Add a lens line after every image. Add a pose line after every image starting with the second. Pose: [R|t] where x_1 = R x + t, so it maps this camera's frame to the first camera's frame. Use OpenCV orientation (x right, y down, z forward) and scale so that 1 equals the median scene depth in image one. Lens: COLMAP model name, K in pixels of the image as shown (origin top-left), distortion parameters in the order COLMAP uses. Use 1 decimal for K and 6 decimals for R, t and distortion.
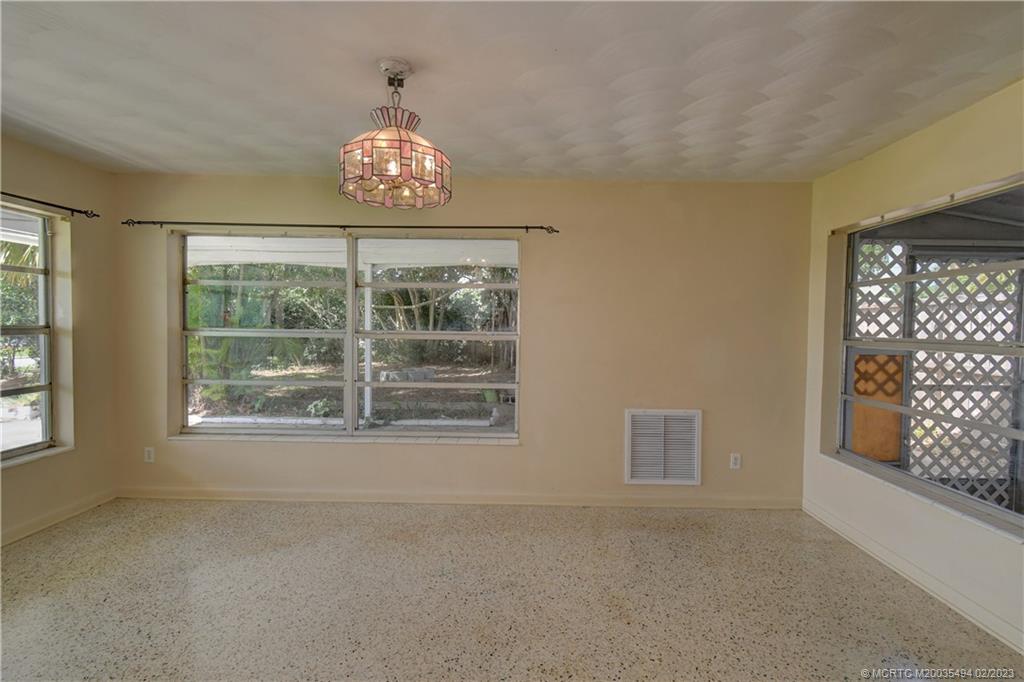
lens RADIAL K [[474.6, 0, 512.0], [0, 474.6, 341.0], [0, 0, 1]] dist [0.001193, -0.000020]
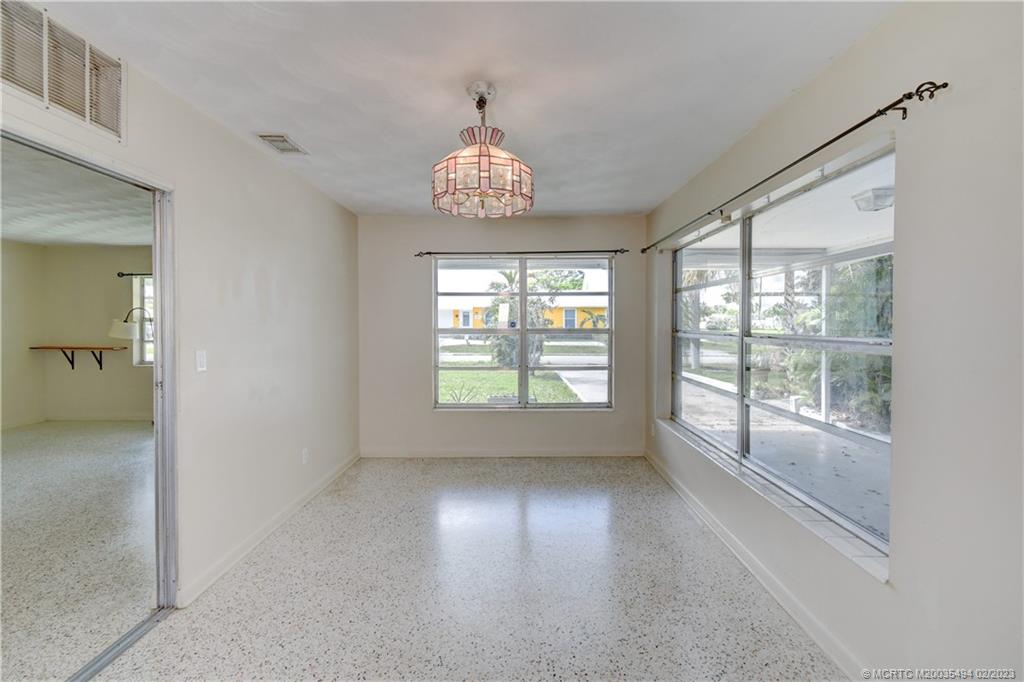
lens RADIAL K [[462.1, 0, 525.7], [0, 462.1, 328.9], [0, 0, 1]] dist [0.000879, -0.000312]
pose [[0.015790, 0.003457, -0.999869, 0.619163], [-0.033149, 0.999446, 0.002932, -0.030963], [0.999326, 0.033098, 0.015896, 0.830826]]
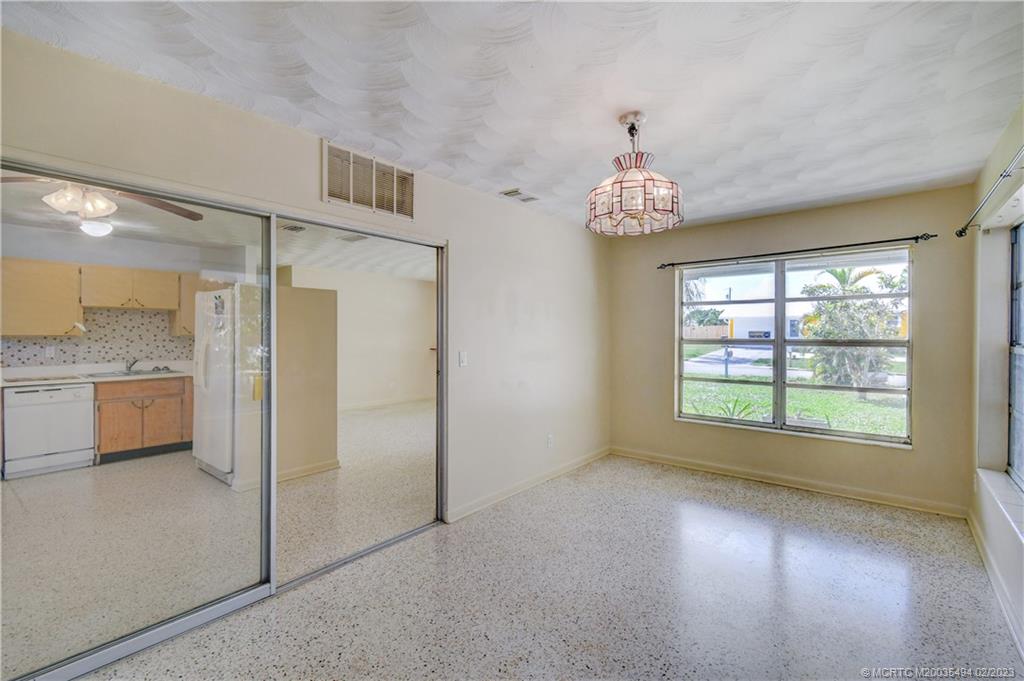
lens RADIAL K [[464.7, 0, 514.5], [0, 464.7, 336.4], [0, 0, 1]] dist [0.001958, 0.000014]
pose [[-0.635256, -0.003035, -0.772296, 0.632261], [-0.032490, 0.999212, 0.022798, -0.042863], [0.771618, 0.039575, -0.634854, 1.153033]]
